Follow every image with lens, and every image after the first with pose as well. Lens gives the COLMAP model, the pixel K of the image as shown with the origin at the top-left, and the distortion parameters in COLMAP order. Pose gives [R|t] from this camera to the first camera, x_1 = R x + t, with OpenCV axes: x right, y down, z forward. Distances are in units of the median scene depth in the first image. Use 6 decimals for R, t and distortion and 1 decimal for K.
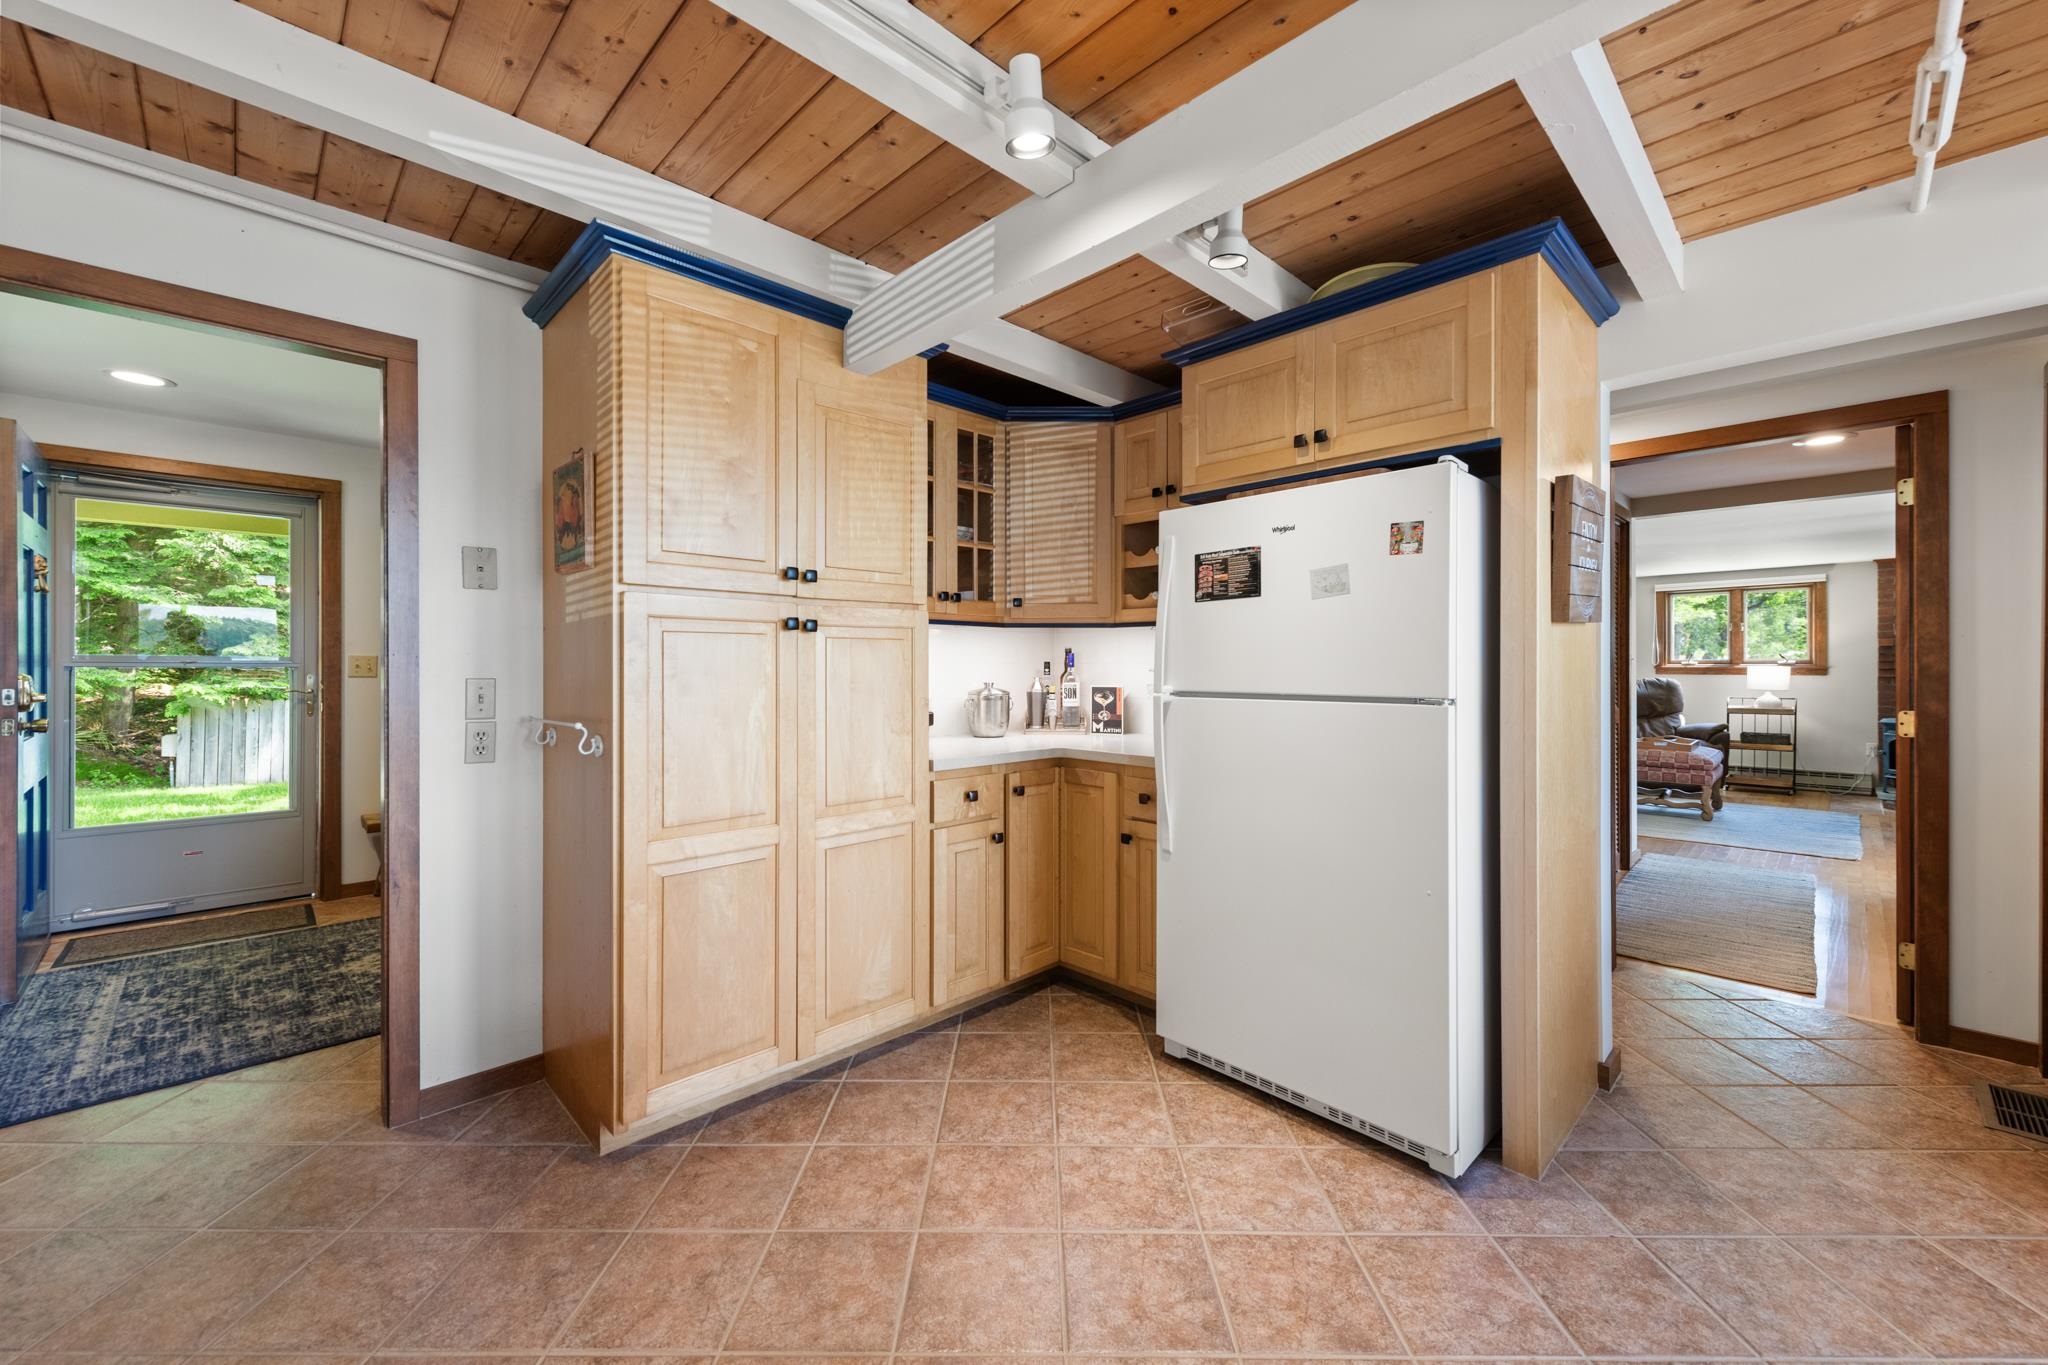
lens RADIAL K [[805.8, 0, 1003.7], [0, 805.8, 657.9], [0, 0, 1]] dist [0.015260, -0.003528]
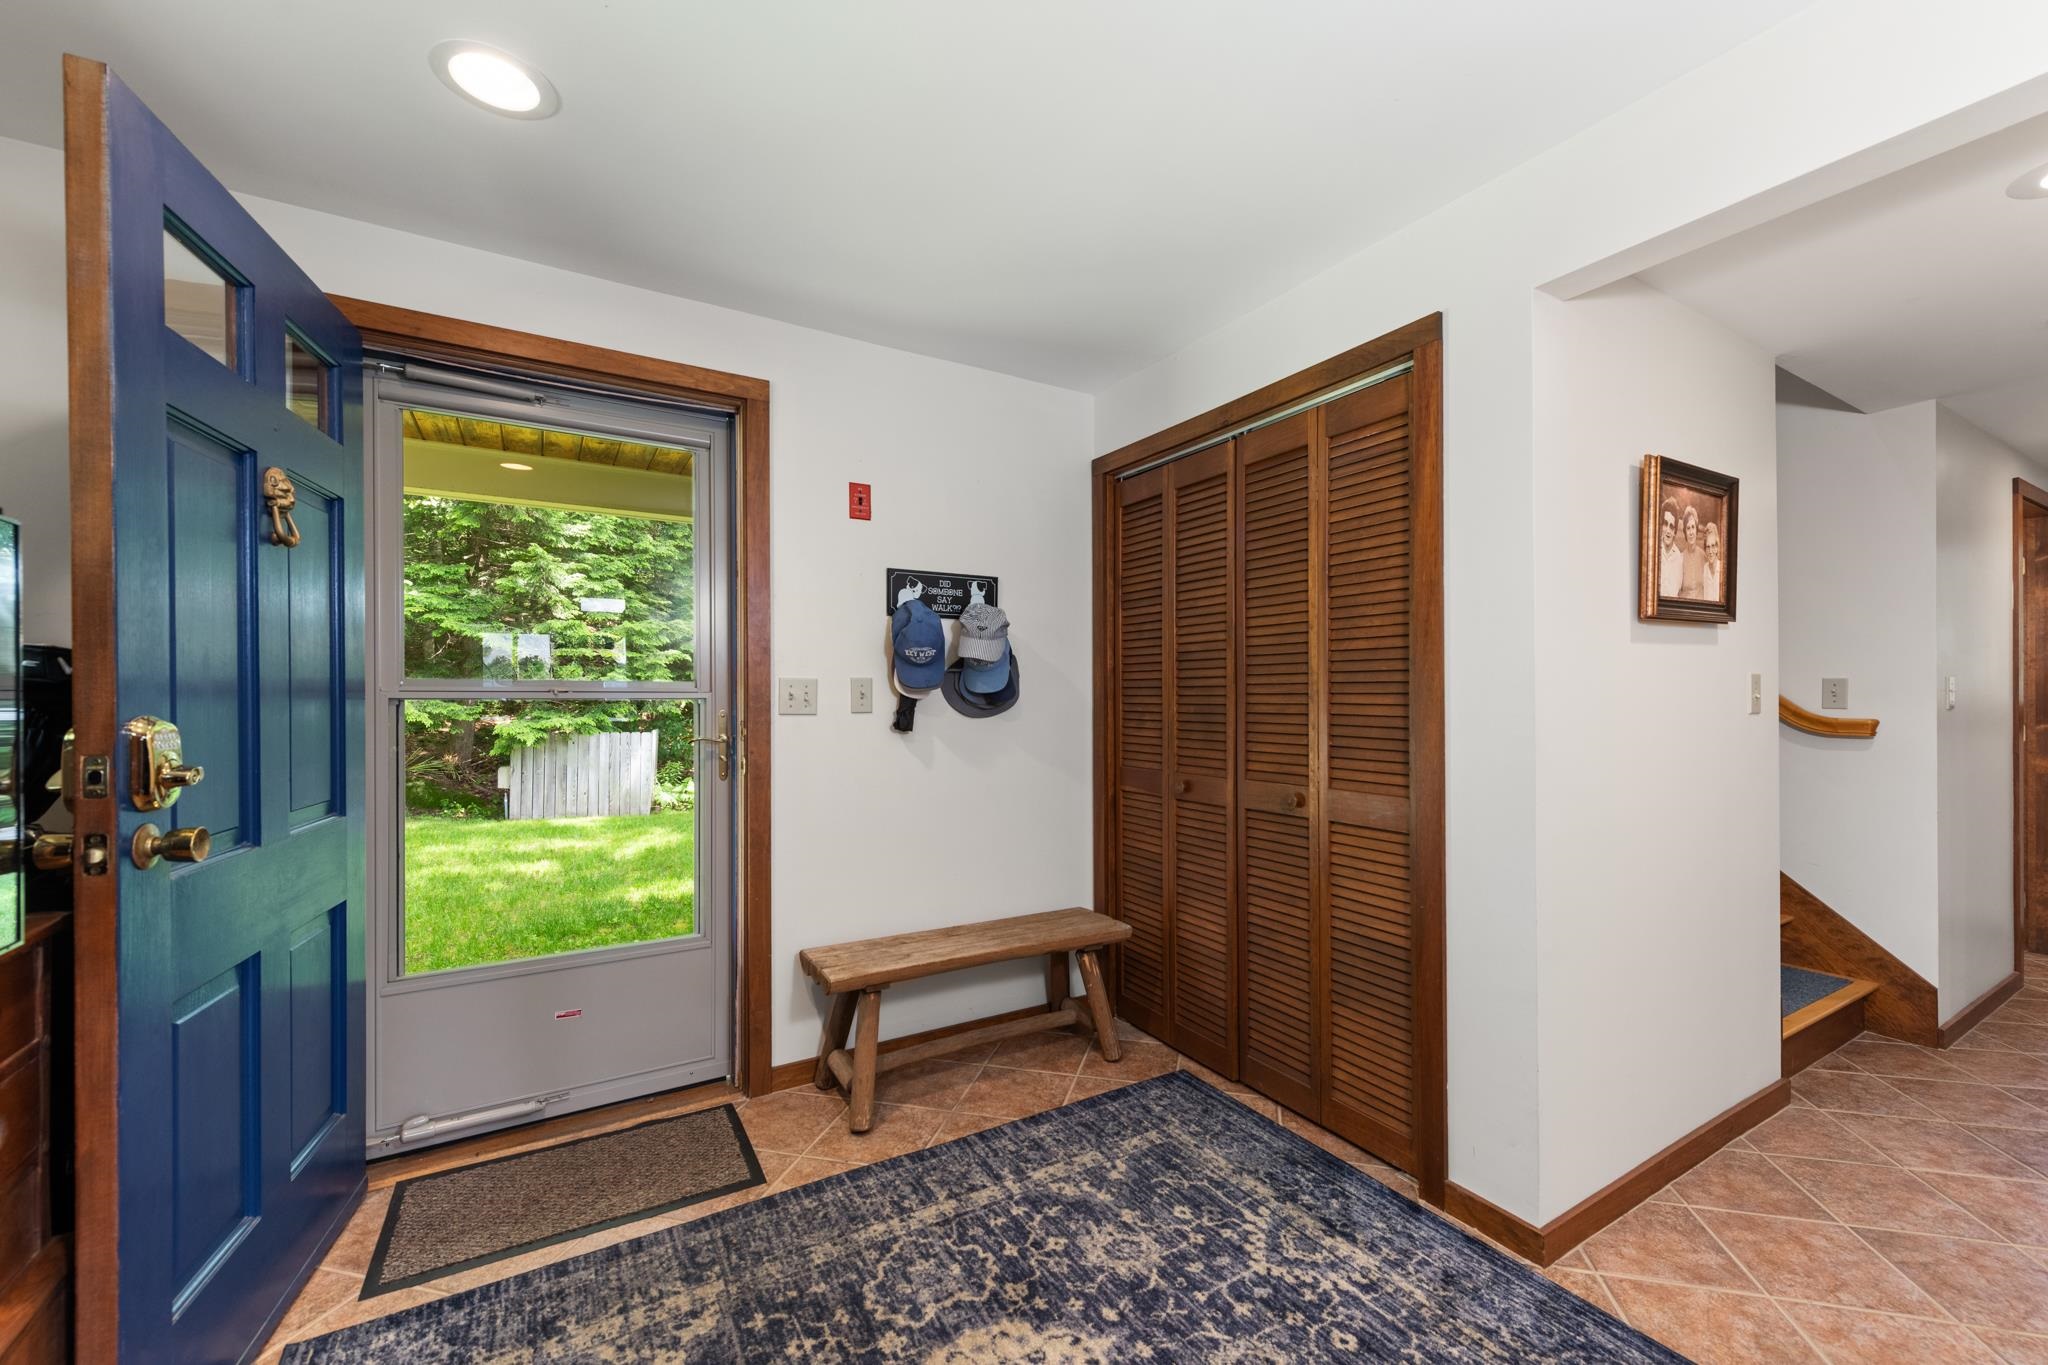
lens RADIAL K [[805.8, 0, 1035.0], [0, 805.8, 696.1], [0, 0, 1]] dist [0.015260, -0.003528]
pose [[0.977846, -0.004404, -0.209280, -0.160399], [0.006275, 0.999946, 0.008277, 0.000496], [0.209232, -0.009407, 0.977821, 0.147767]]
